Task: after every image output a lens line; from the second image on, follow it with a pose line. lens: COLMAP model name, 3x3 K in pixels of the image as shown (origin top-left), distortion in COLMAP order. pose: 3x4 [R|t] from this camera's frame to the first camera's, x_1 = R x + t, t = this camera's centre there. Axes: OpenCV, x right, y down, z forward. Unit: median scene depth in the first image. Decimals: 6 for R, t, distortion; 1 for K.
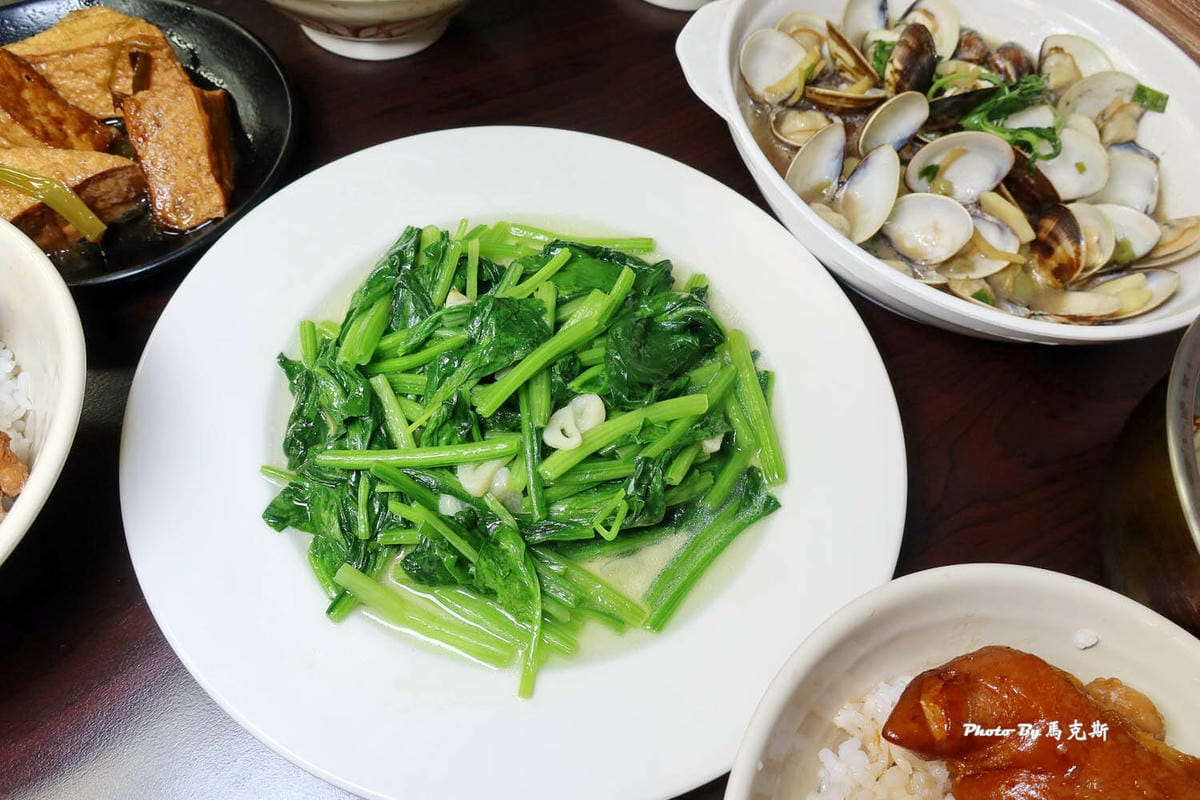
lens RADIAL K [[829.7, 0, 600.0], [0, 829.7, 400.0], [0, 0, 1]] dist [-0.005203, 0.003004]
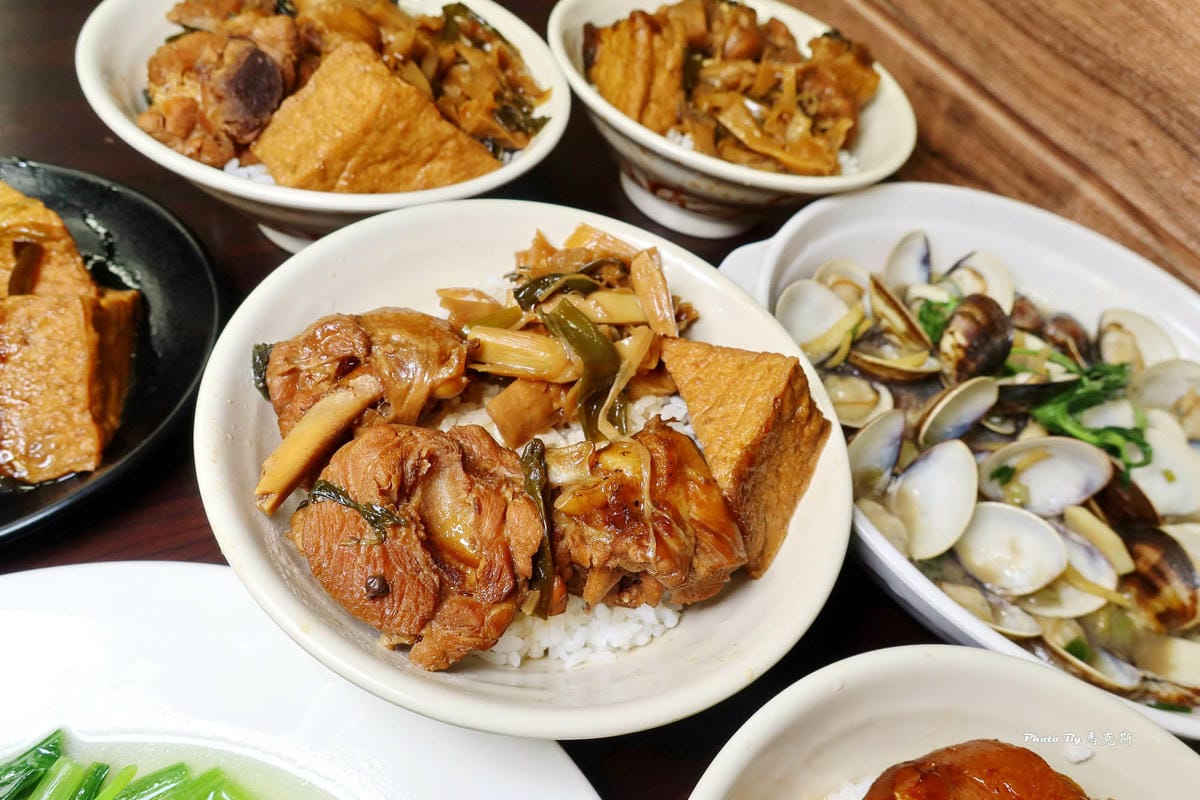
lens RADIAL K [[798.2, 0, 600.0], [0, 798.2, 400.0], [0, 0, 1]] dist [-0.007952, -0.000652]
pose [[0.994681, 0.087161, 0.054886, -0.046491], [-0.076797, 0.982663, -0.168748, -0.183274], [-0.068643, 0.163635, 0.984130, 0.243266]]
